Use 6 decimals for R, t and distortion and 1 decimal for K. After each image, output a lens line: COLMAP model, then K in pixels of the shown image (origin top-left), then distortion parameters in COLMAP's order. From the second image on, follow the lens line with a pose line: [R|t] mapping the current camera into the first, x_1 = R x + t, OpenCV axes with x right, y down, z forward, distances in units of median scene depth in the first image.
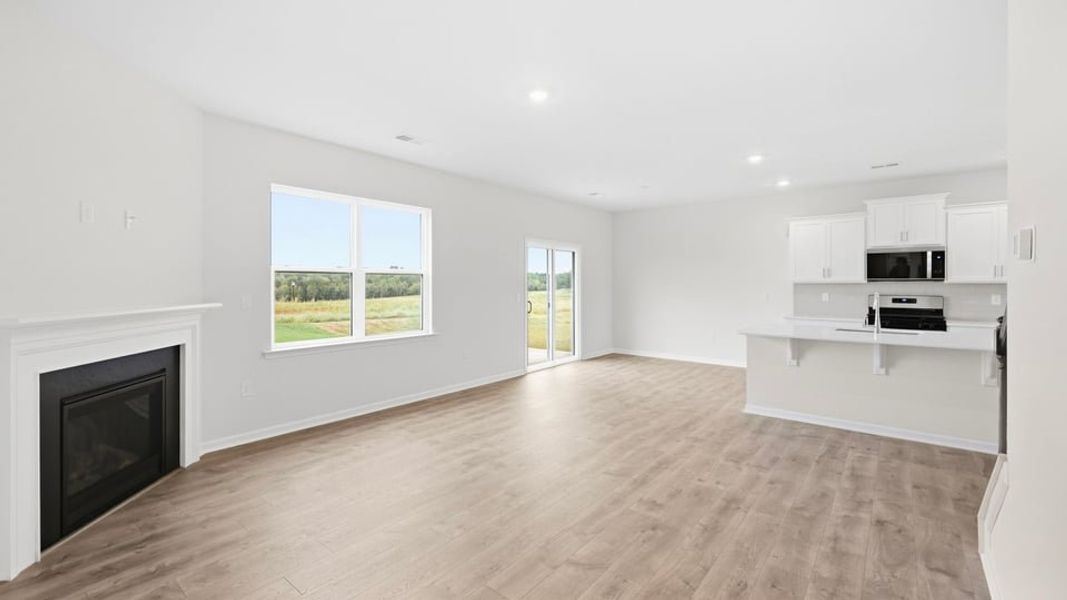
lens RADIAL K [[458.4, 0, 532.5], [0, 458.4, 297.4], [0, 0, 1]] dist [0.001672, 0.000062]
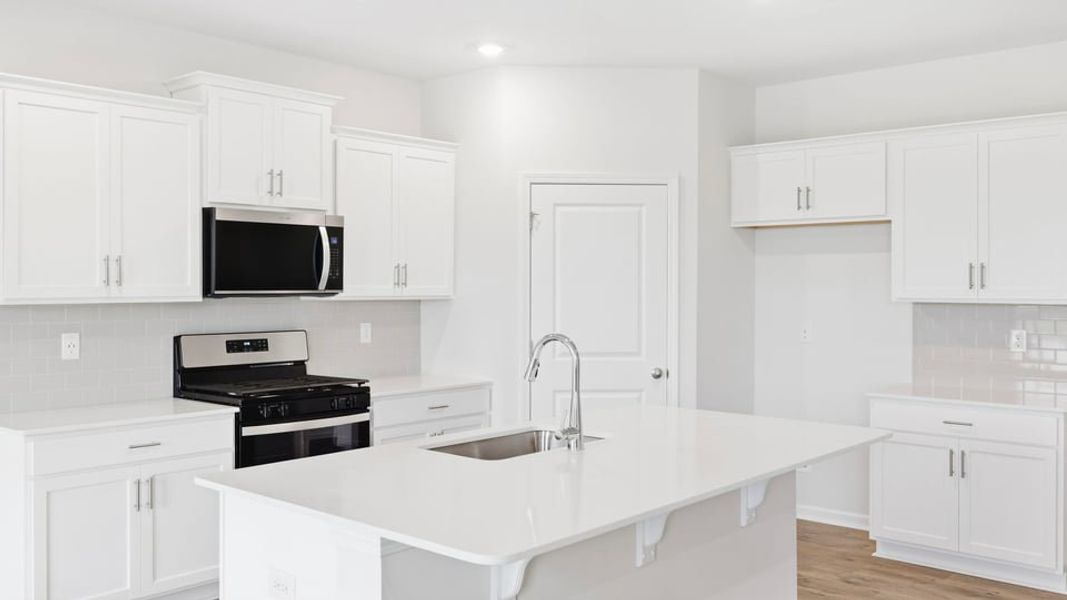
lens RADIAL K [[925.5, 0, 533.5], [0, 925.5, 300.0], [0, 0, 1]] dist [-0.012121, -0.002861]
pose [[0.054864, -0.013028, 0.998409, 0.023612], [0.028913, 0.999516, 0.011454, -0.035068], [-0.998075, 0.028238, 0.055215, 0.723533]]
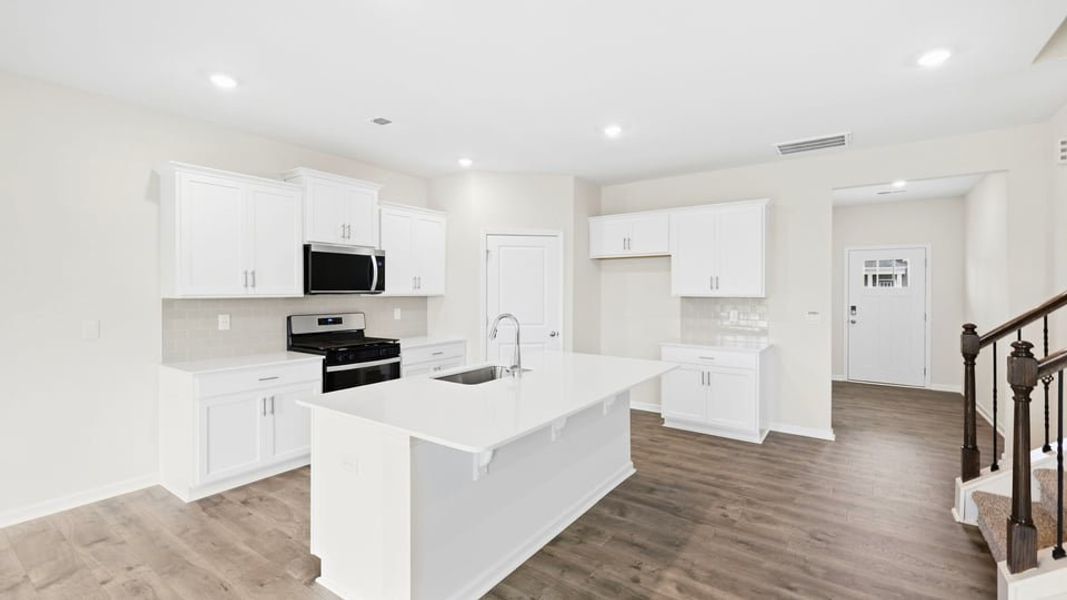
lens RADIAL K [[458.4, 0, 532.5], [0, 458.4, 297.4], [0, 0, 1]] dist [0.001672, 0.000062]
pose [[-0.053821, -0.013098, 0.998465, 0.075575], [0.029842, 0.999446, 0.014720, -0.032093], [-0.998105, 0.030589, -0.053401, 0.737493]]
